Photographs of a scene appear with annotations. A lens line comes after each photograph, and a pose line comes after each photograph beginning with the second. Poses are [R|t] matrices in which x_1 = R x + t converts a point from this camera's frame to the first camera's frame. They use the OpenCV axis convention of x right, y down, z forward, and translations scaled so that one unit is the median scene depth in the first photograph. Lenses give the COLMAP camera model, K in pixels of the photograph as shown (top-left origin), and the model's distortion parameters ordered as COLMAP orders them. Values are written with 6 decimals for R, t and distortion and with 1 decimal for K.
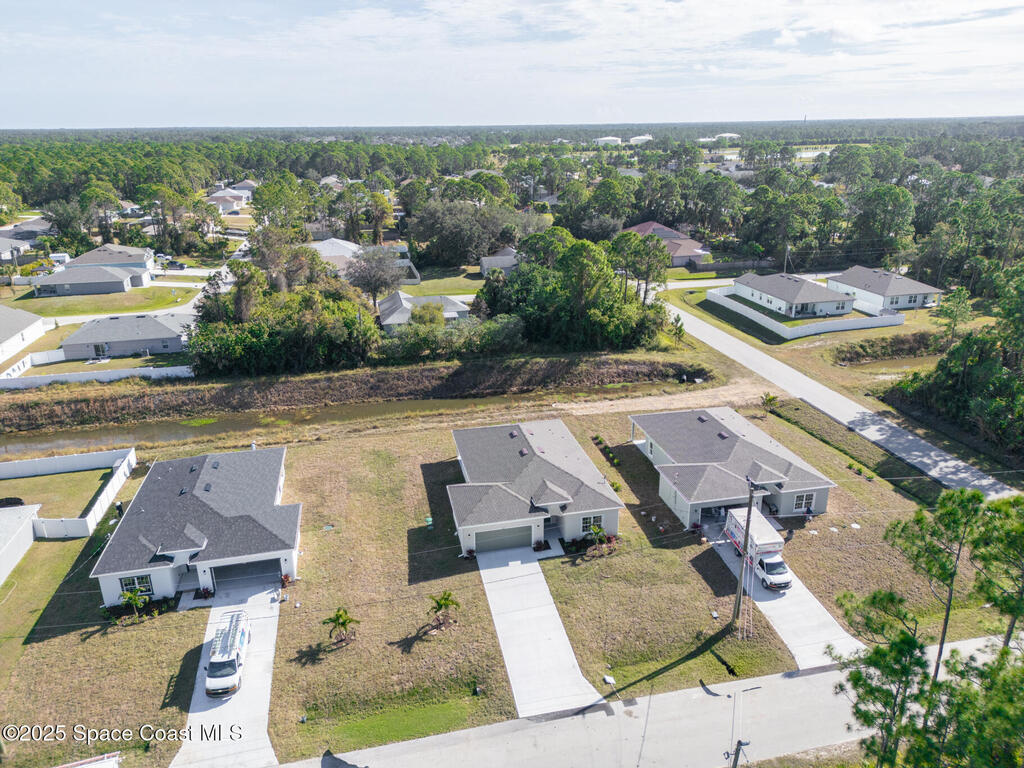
lens RADIAL K [[714.7, 0, 512.0], [0, 714.7, 384.0], [0, 0, 1]] dist [0.078045, -0.074172]
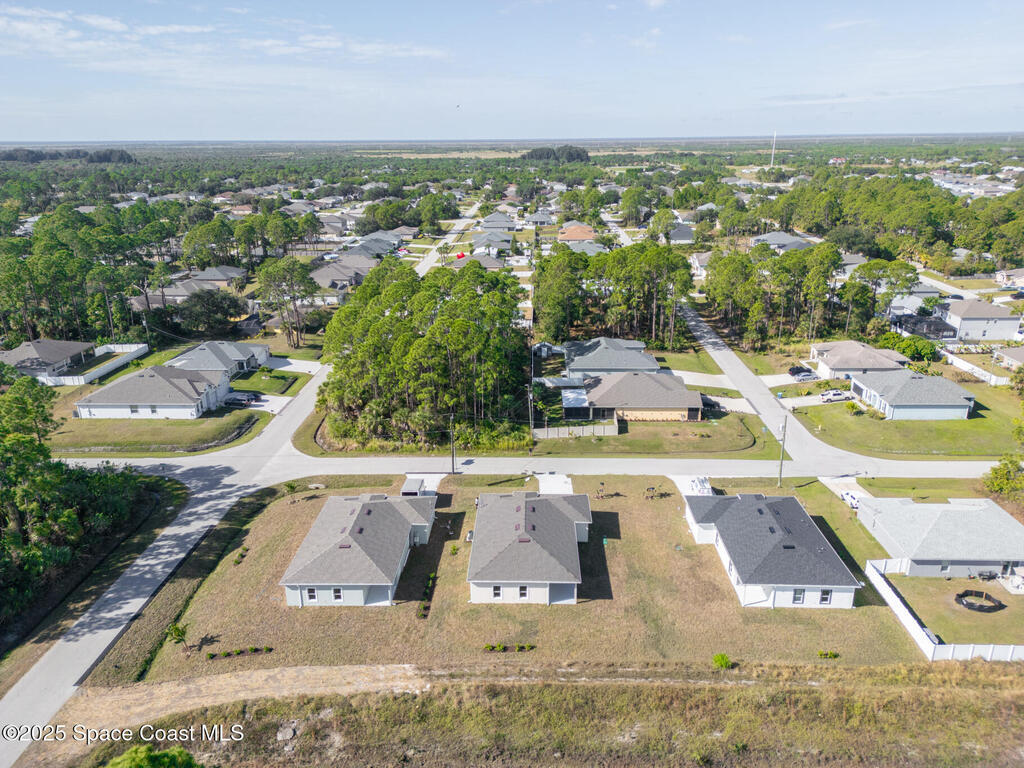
lens RADIAL K [[714.7, 0, 512.0], [0, 714.7, 384.0], [0, 0, 1]] dist [0.078045, -0.074172]
pose [[-0.969150, -0.057243, 0.239733, -0.161252], [0.105449, 0.782844, 0.613217, -0.579193], [-0.222776, 0.619579, -0.752657, 1.207528]]
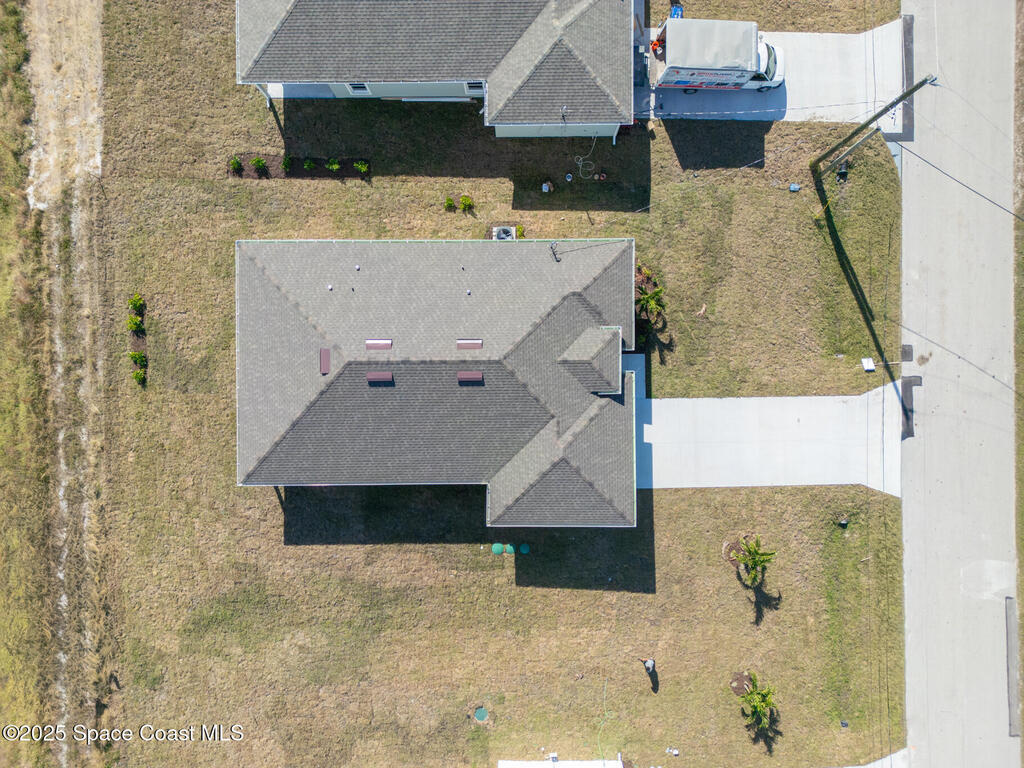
lens RADIAL K [[714.7, 0, 512.0], [0, 714.7, 384.0], [0, 0, 1]] dist [0.078045, -0.074172]
pose [[0.210510, -0.977422, 0.018222, 0.006089], [0.337157, 0.090085, 0.937129, -0.241506], [-0.917611, -0.191131, 0.348508, 0.520007]]
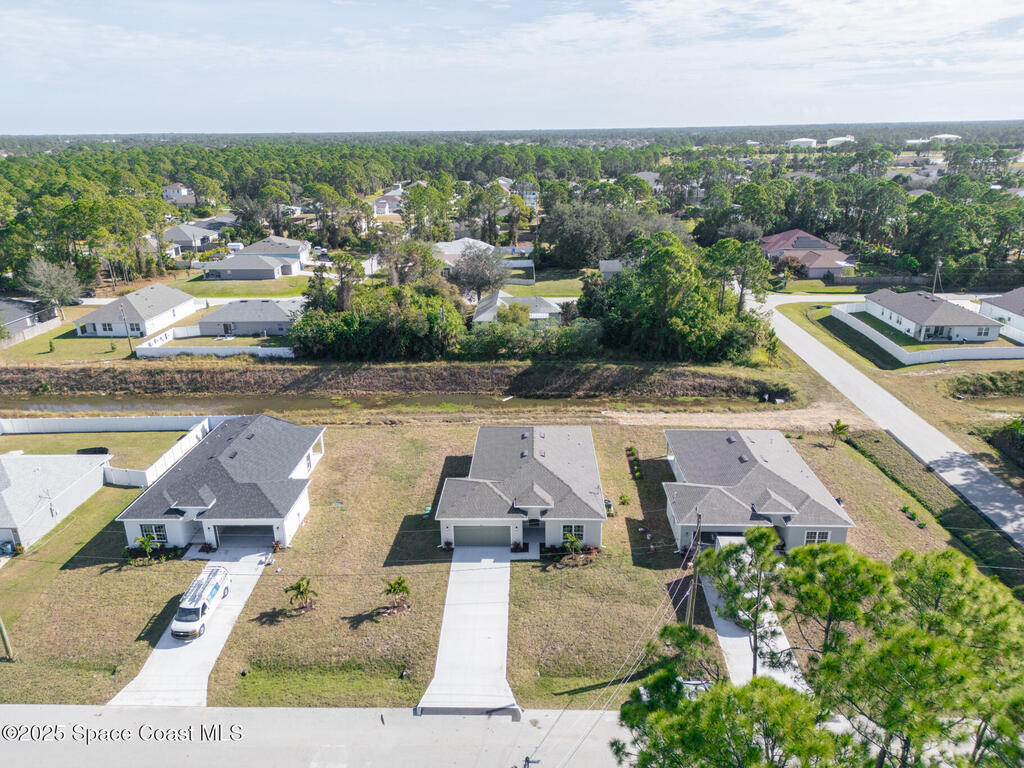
lens RADIAL K [[714.7, 0, 512.0], [0, 714.7, 384.0], [0, 0, 1]] dist [0.078045, -0.074172]
pose [[0.968738, 0.081279, -0.234395, 0.148350], [-0.081963, 0.996612, 0.006838, -0.005103], [0.234156, 0.012588, 0.972117, 0.011306]]
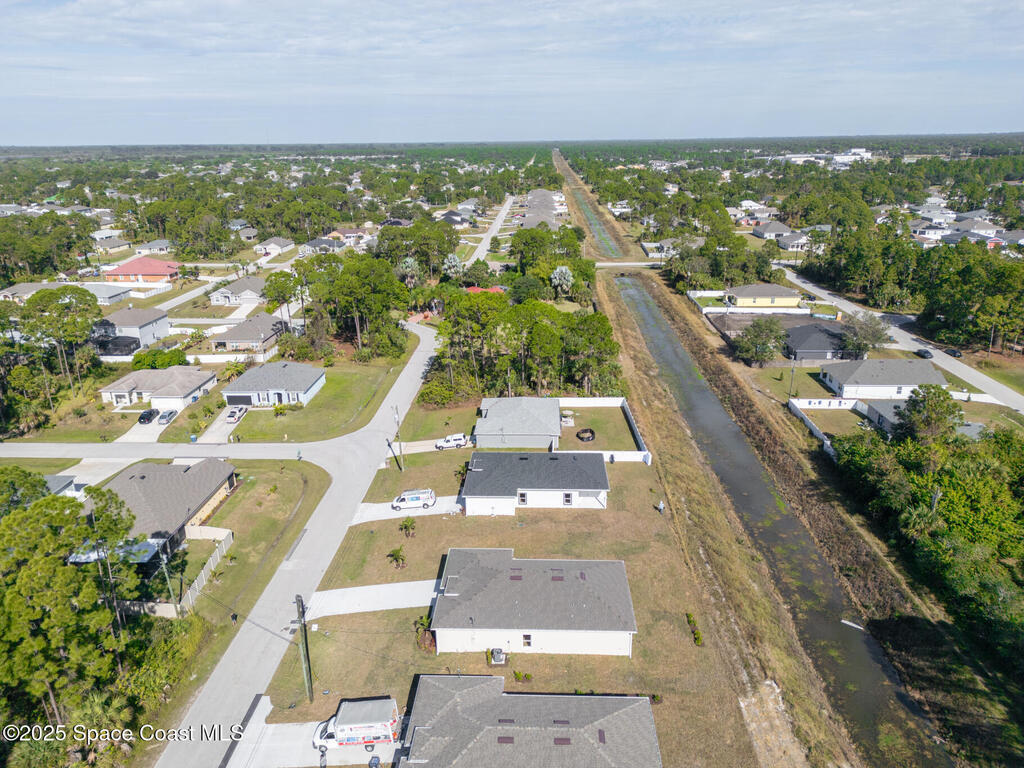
lens RADIAL K [[714.7, 0, 512.0], [0, 714.7, 384.0], [0, 0, 1]] dist [0.078045, -0.074172]
pose [[-0.252865, 0.326504, -0.910744, 0.622218], [-0.315461, 0.862068, 0.396640, -0.392911], [0.914628, 0.387600, -0.114988, 0.660708]]
